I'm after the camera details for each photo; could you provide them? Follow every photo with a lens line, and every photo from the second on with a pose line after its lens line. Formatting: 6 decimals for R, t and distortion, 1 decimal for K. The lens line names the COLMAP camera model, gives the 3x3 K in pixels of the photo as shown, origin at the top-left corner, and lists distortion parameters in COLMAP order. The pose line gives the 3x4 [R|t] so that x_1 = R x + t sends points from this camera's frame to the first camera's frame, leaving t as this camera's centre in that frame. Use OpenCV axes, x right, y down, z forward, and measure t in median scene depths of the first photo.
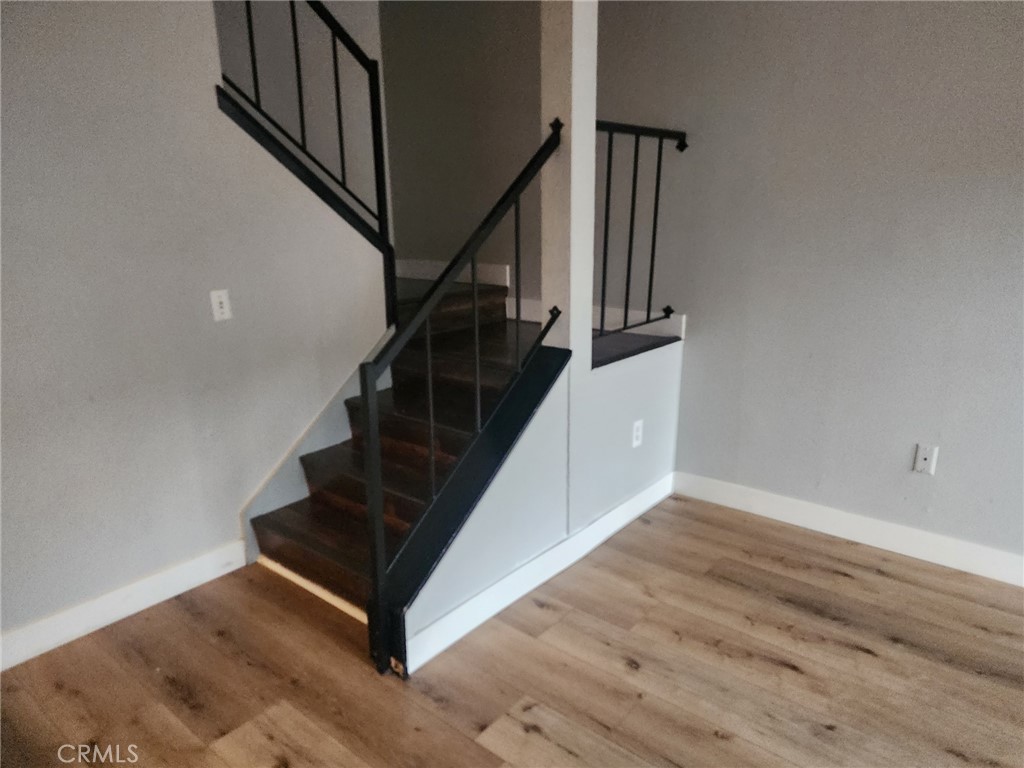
lens RADIAL K [[712.5, 0, 512.0], [0, 712.5, 384.0], [0, 0, 1]] dist [0.071974, -0.000809]
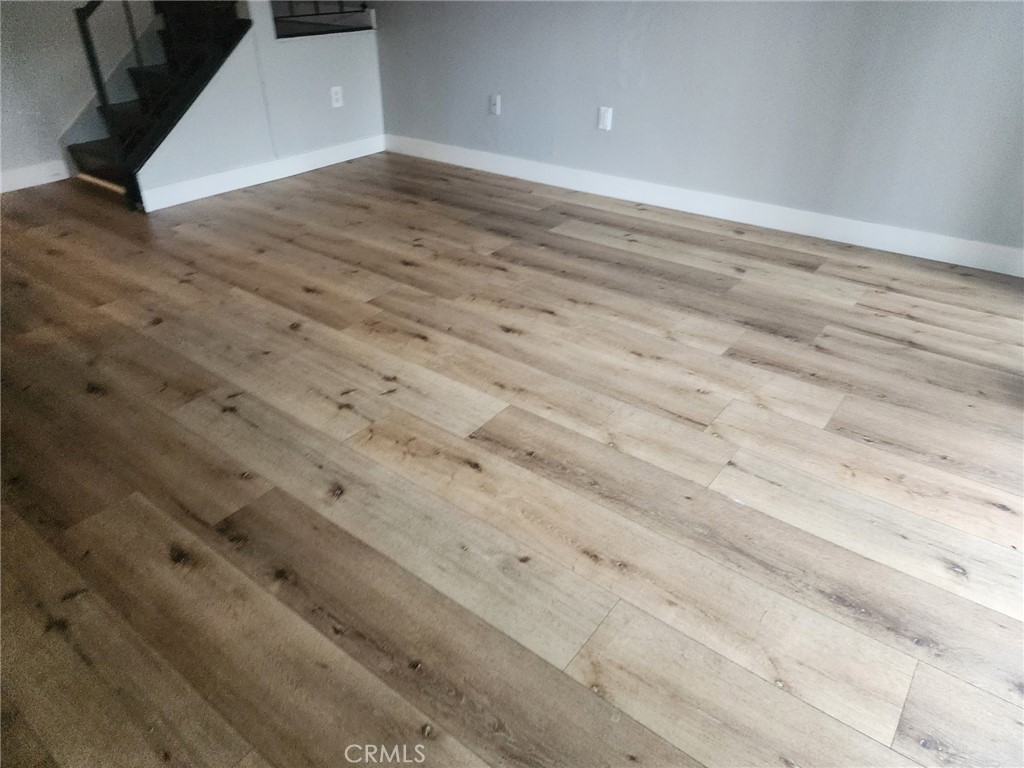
lens RADIAL K [[691.9, 0, 512.0], [0, 691.9, 384.0], [0, 0, 1]] dist [0.040625, -0.005805]
pose [[0.998900, -0.018113, 0.043250, 0.491558], [0.003630, 0.949484, 0.313795, 0.191931], [-0.046749, -0.313293, 0.948505, -0.602208]]
